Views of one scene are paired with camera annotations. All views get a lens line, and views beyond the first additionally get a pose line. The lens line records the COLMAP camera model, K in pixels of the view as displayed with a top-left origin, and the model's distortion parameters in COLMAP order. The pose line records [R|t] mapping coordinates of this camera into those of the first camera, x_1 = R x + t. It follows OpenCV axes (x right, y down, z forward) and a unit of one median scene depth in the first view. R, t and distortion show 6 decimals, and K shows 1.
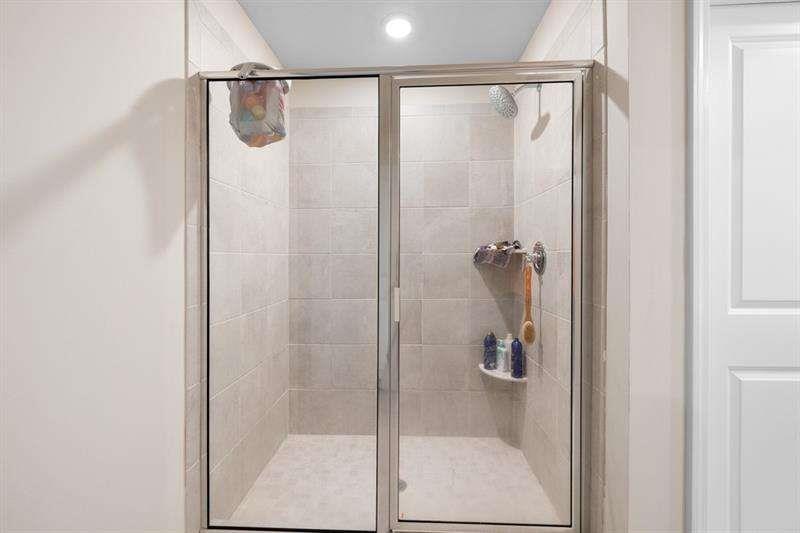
lens RADIAL K [[338.2, 0, 401.3], [0, 338.2, 259.2], [0, 0, 1]] dist [0.000489, -0.000180]
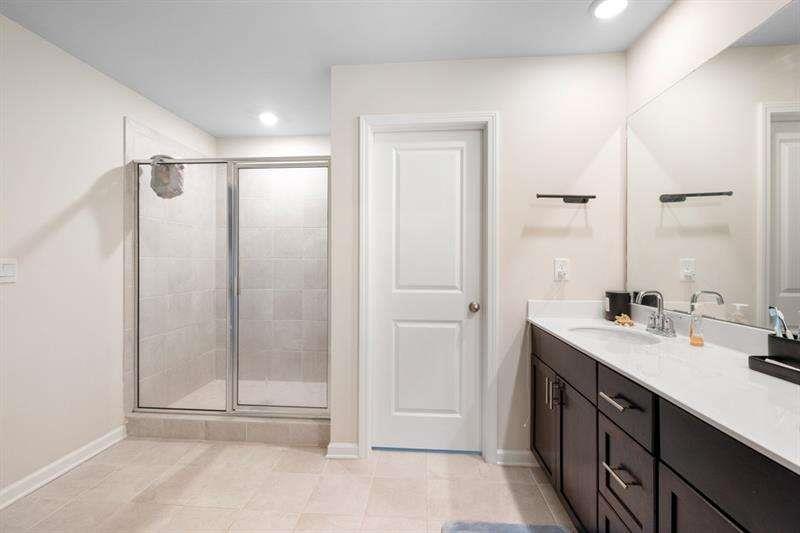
lens RADIAL K [[338.2, 0, 398.9], [0, 338.2, 266.4], [0, 0, 1]] dist [0.000489, -0.000180]
pose [[0.999181, 0.010297, -0.039132, 0.931642], [-0.009984, 0.999917, 0.008199, -0.001135], [0.039214, -0.007802, 0.999200, -0.795435]]
